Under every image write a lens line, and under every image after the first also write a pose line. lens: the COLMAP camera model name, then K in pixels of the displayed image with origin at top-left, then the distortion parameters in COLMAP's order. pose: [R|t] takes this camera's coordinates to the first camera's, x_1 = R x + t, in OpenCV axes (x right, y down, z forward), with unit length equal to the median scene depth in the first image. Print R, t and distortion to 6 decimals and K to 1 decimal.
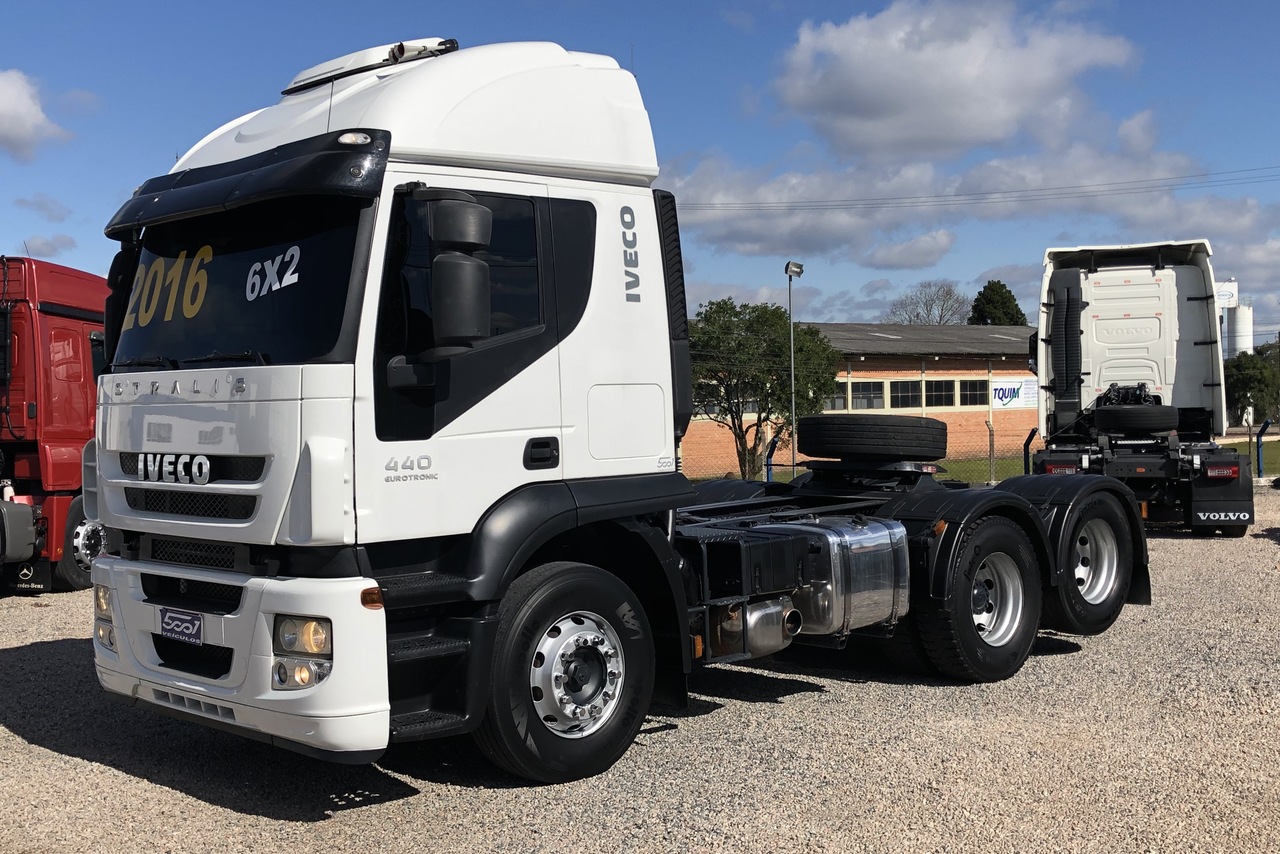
lens RADIAL K [[1483.7, 0, 640.0], [0, 1483.7, 386.9], [0, 0, 1]] dist [0.016160, 0.006630]
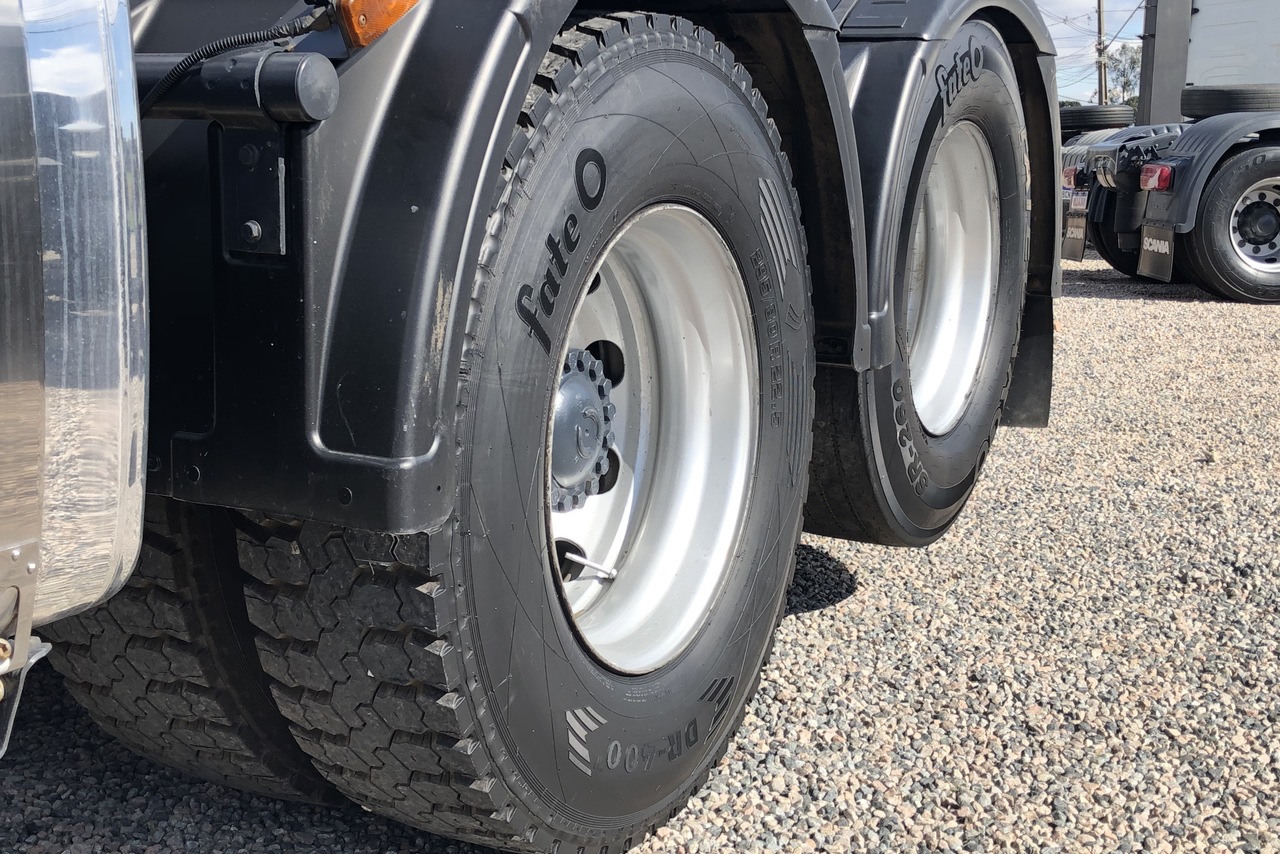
lens RADIAL K [[1654.3, 0, 640.0], [0, 1654.3, 427.0], [0, 0, 1]] dist [-0.002981, -0.003236]
pose [[0.943309, -0.006917, 0.331844, 0.163276], [-0.053896, 0.983322, 0.173705, 0.102480], [-0.327511, -0.181742, 0.927203, 0.792671]]
